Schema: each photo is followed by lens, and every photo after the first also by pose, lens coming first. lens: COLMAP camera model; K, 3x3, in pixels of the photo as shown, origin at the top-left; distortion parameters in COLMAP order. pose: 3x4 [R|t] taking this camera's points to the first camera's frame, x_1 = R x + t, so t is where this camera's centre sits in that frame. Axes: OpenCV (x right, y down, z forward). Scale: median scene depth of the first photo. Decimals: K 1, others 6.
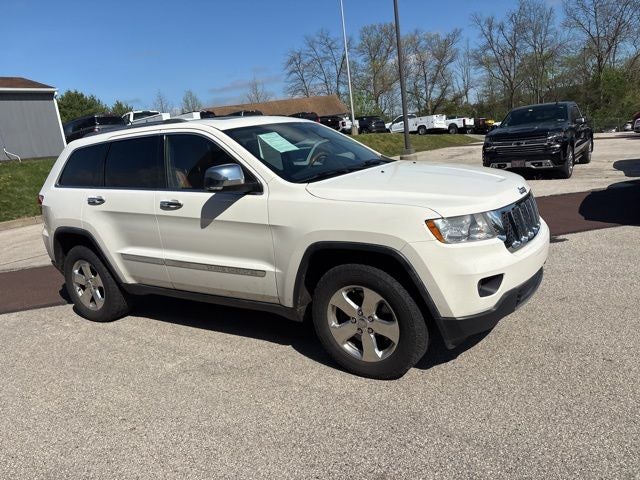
lens RADIAL K [[493.1, 0, 329.6], [0, 493.1, 249.6], [0, 0, 1]] dist [0.049734, -0.058392]
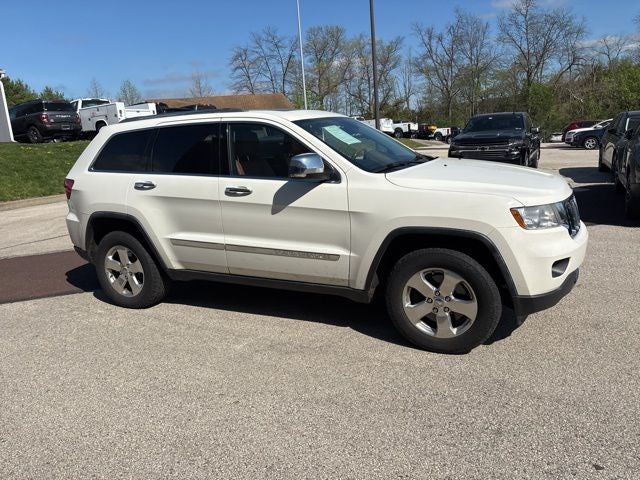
lens RADIAL K [[491.9, 0, 330.5], [0, 491.9, 247.4], [0, 0, 1]] dist [0.057507, -0.062360]
pose [[0.991090, 0.014217, 0.132429, -0.209218], [-0.013696, 0.999894, -0.004847, 0.023049], [-0.132484, 0.002990, 0.991181, -0.035219]]
